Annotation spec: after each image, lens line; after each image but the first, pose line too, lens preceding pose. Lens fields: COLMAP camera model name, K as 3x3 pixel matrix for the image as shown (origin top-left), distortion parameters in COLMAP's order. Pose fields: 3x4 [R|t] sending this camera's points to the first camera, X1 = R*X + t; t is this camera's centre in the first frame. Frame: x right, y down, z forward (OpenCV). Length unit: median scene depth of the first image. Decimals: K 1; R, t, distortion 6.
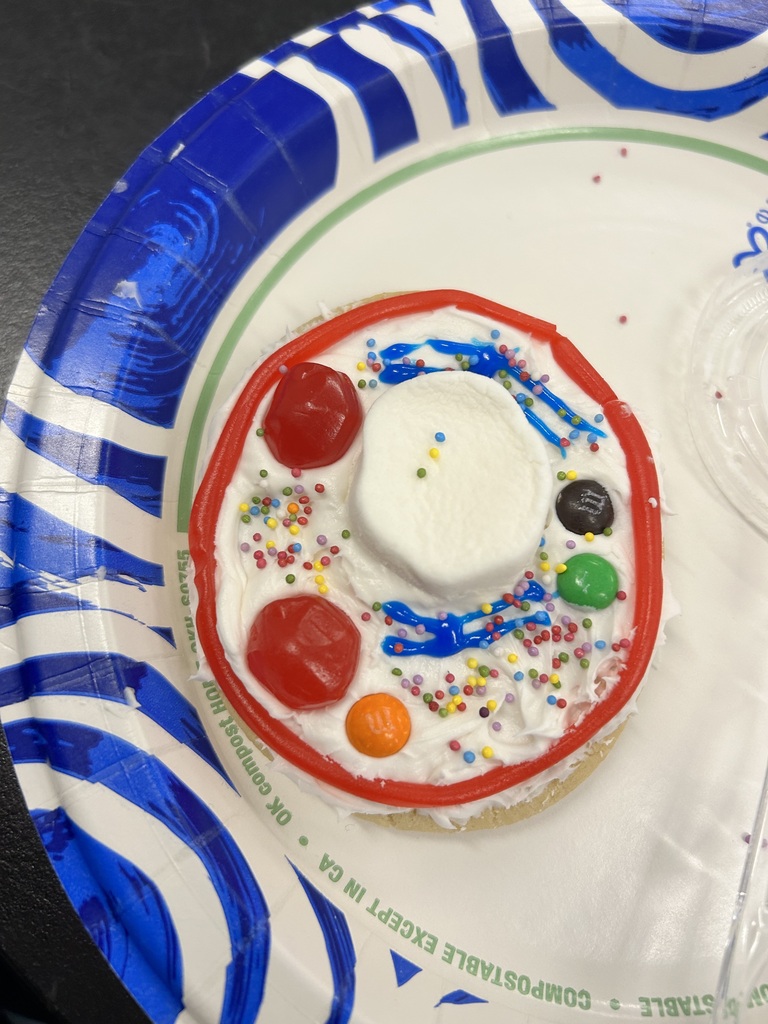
lens RADIAL K [[841.3, 0, 384.0], [0, 841.3, 512.0], [0, 0, 1]] dist [-0.004427, -0.002717]
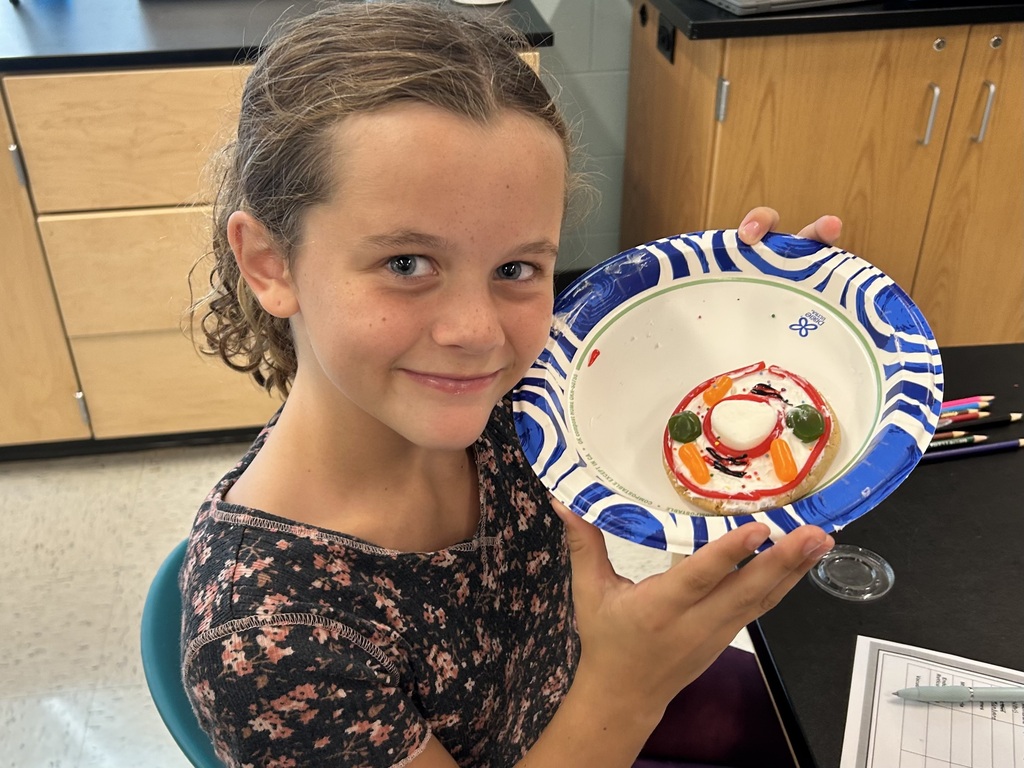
lens RADIAL K [[841.3, 0, 512.0], [0, 841.3, 384.0], [0, 0, 1]] dist [-0.004427, -0.002717]
pose [[0.895379, 0.169031, -0.411978, 0.795634], [-0.304903, 0.906985, -0.290538, 0.991766], [0.324548, 0.385754, 0.863633, -1.671117]]
